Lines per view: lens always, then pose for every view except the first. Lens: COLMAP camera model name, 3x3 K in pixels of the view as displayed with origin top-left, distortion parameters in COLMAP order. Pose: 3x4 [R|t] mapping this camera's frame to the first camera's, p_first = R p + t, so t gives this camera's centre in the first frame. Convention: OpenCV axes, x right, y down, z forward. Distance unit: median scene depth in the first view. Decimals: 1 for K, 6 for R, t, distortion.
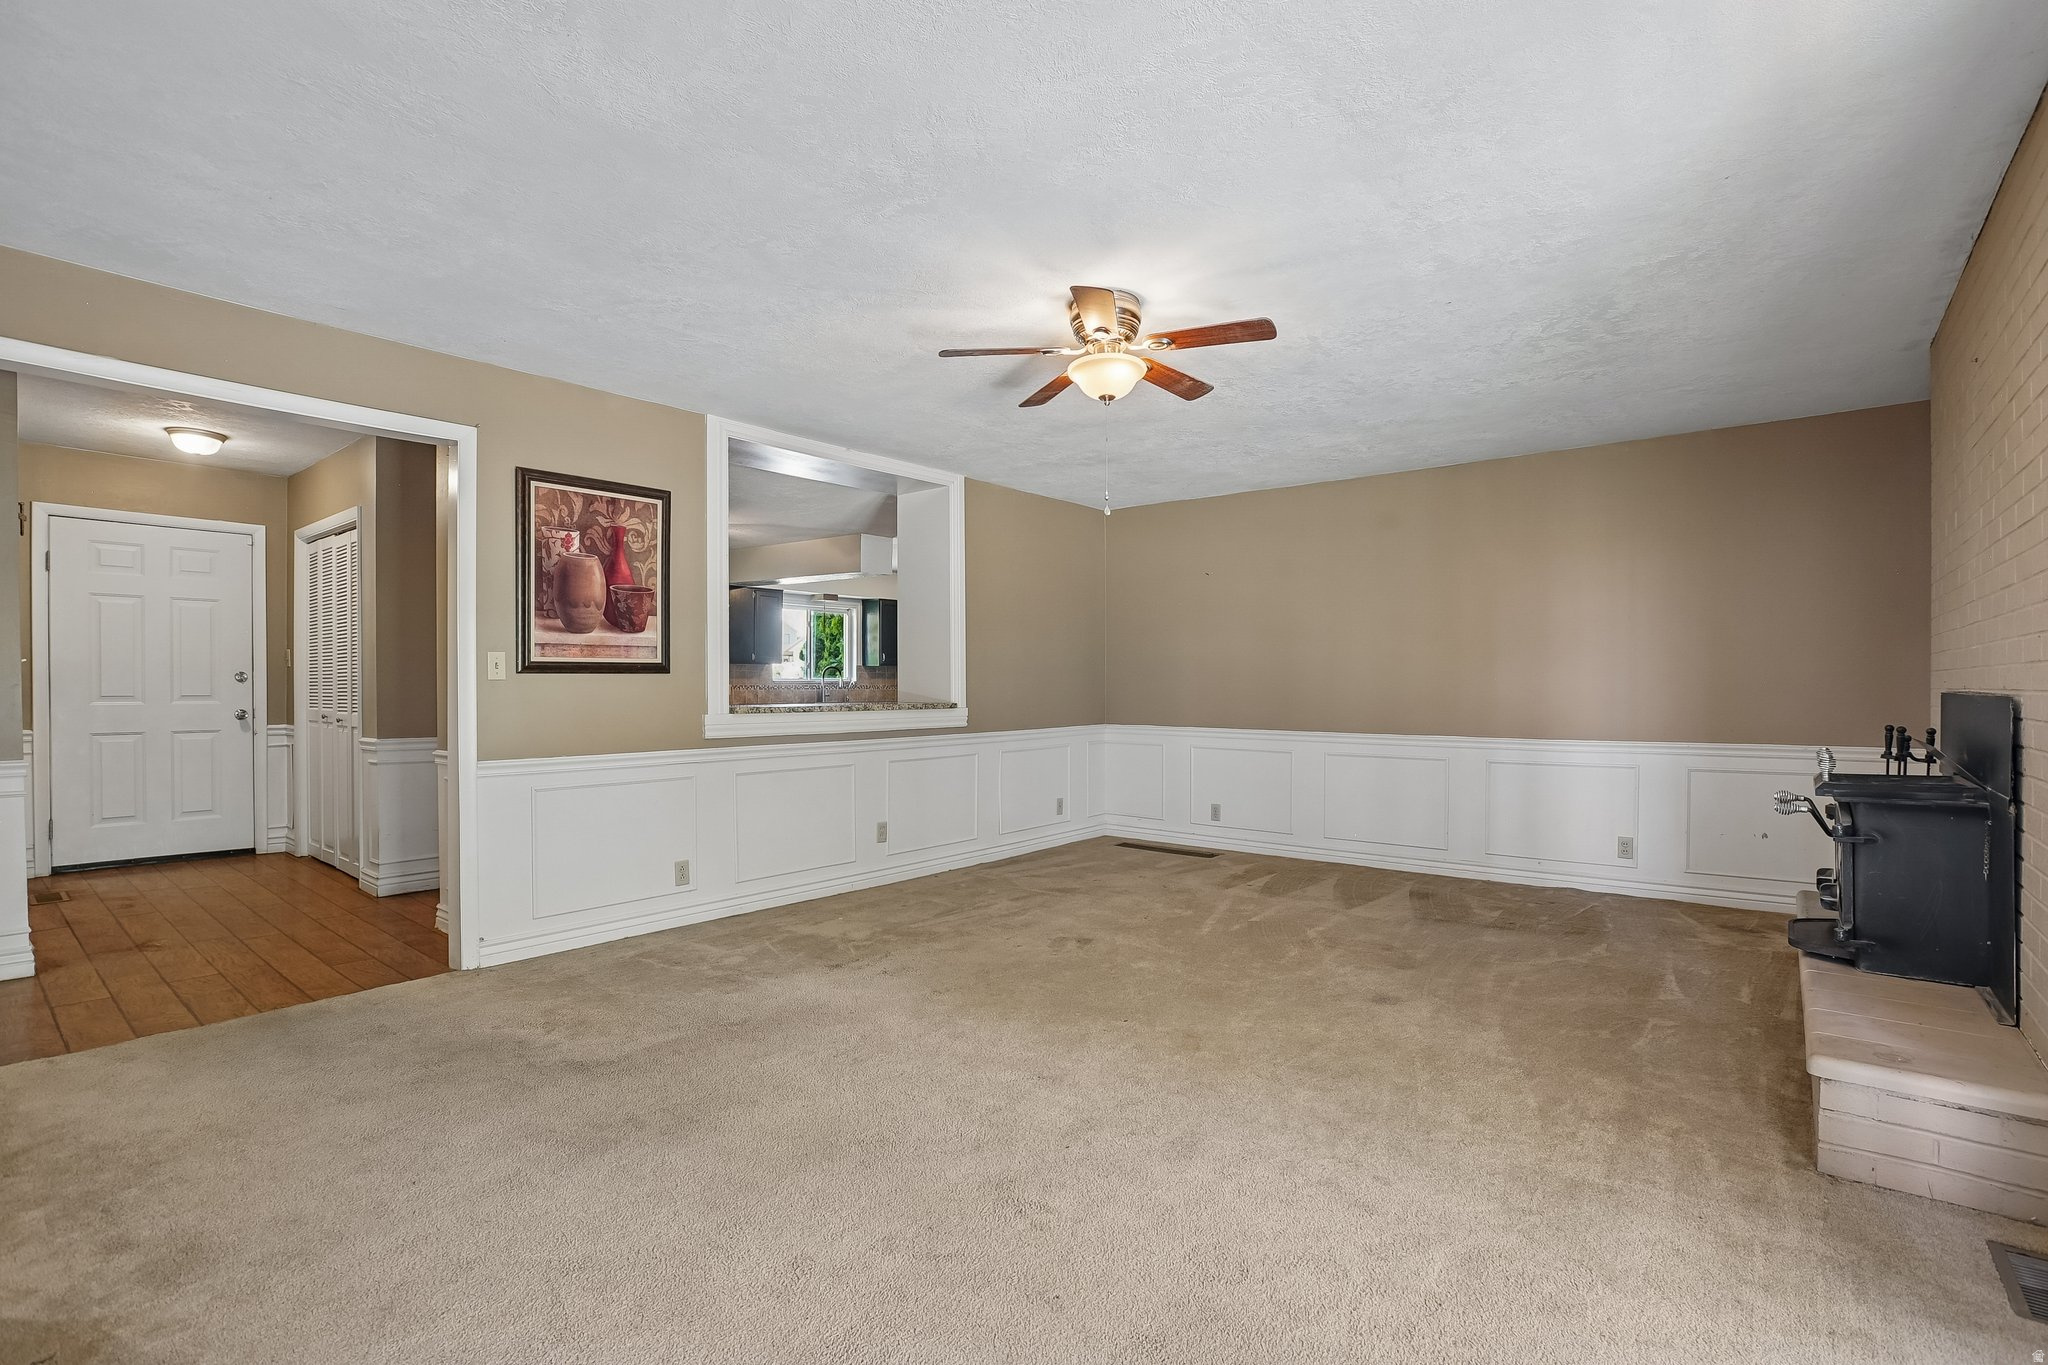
lens RADIAL K [[932.0, 0, 1036.0], [0, 932.0, 694.0], [0, 0, 1]] dist [-0.018237, 0.001305]
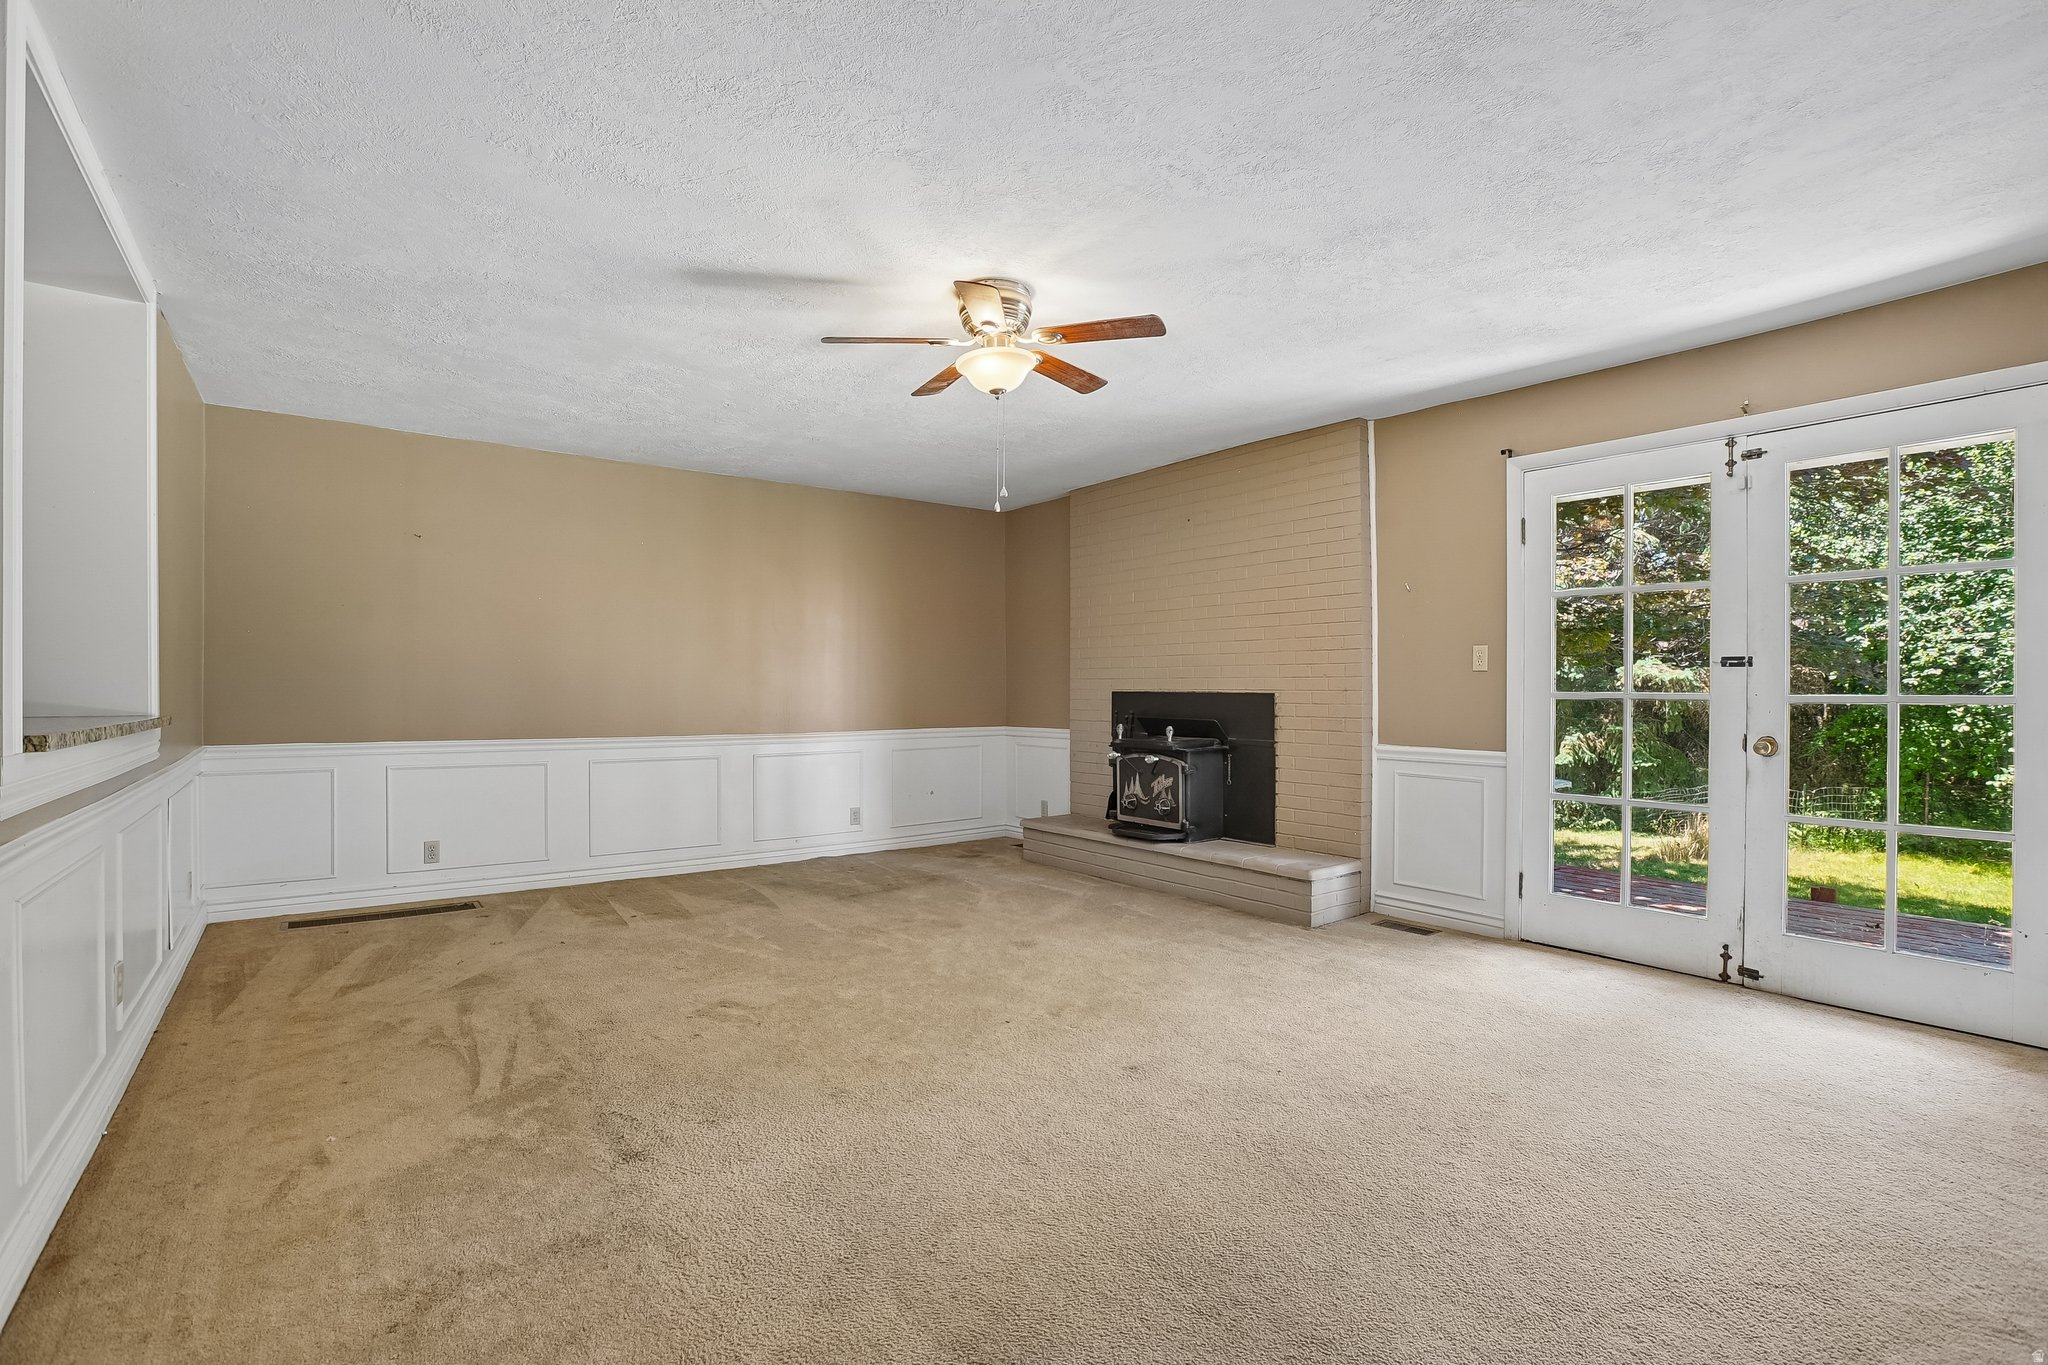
lens RADIAL K [[932.0, 0, 1036.6], [0, 932.0, 685.3], [0, 0, 1]] dist [-0.018237, 0.001305]
pose [[0.237080, 0.011238, 0.971425, -0.671727], [-0.000764, 0.999935, -0.011381, 0.001437], [-0.971490, 0.001956, 0.237074, 0.565099]]
